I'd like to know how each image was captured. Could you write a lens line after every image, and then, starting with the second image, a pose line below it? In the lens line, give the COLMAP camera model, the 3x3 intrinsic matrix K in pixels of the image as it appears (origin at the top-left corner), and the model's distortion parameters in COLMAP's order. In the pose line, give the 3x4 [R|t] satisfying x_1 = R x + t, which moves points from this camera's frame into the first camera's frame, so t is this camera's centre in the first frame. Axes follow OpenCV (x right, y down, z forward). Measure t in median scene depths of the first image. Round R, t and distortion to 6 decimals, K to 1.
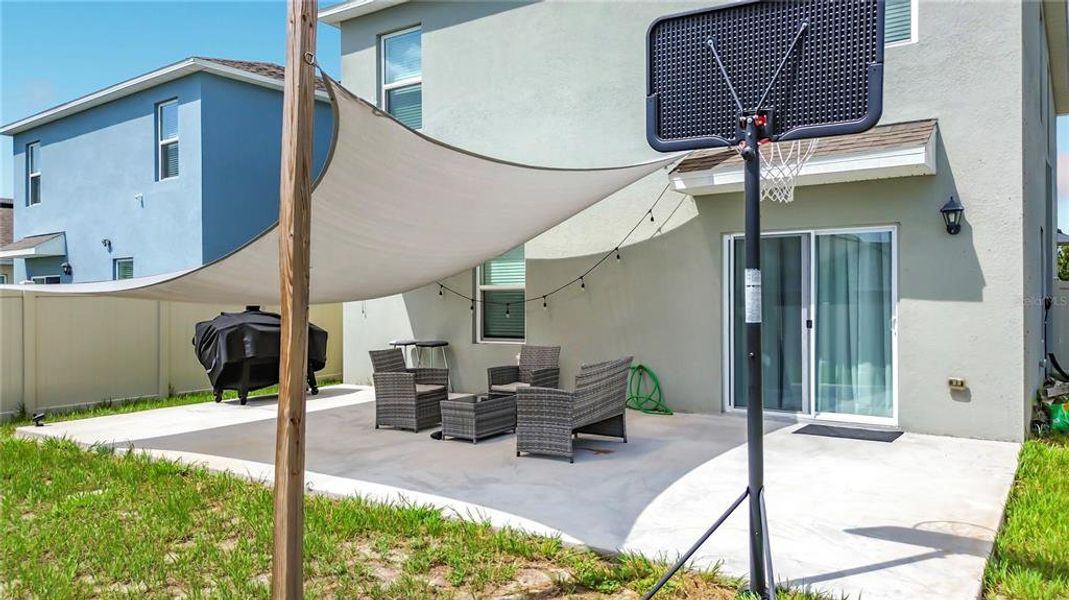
lens RADIAL K [[754.9, 0, 534.5], [0, 754.9, 300.0], [0, 0, 1]] dist [0.060694, -0.002709]
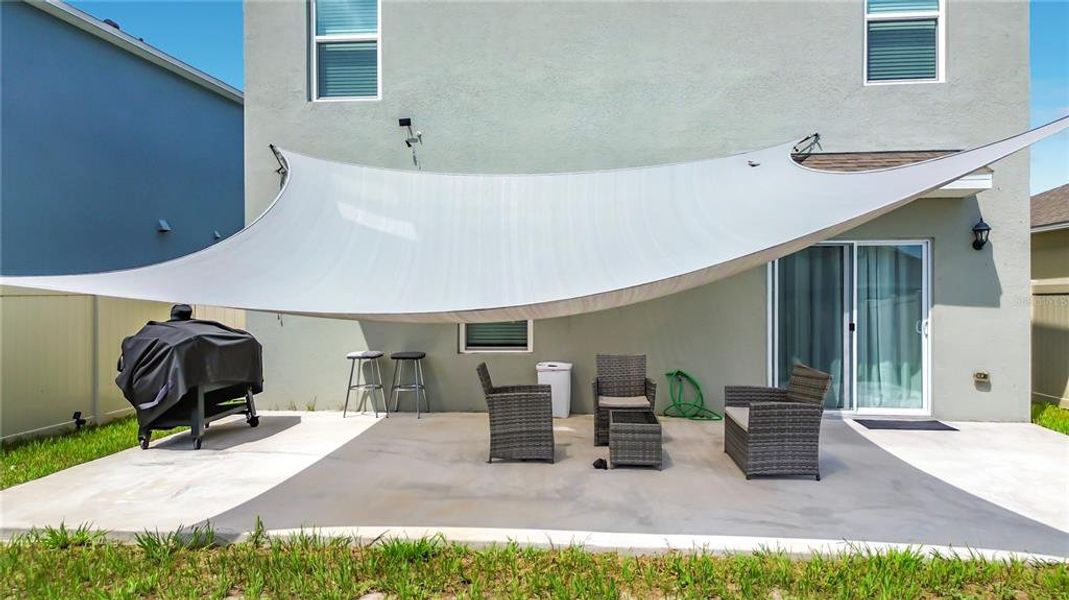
lens RADIAL K [[754.9, 0, 534.5], [0, 754.9, 300.0], [0, 0, 1]] dist [0.060694, -0.002709]
pose [[0.877376, 0.003034, 0.479794, -0.556812], [-0.003794, 0.999993, 0.000613, -0.006405], [-0.479789, -0.002358, 0.877381, 0.263495]]
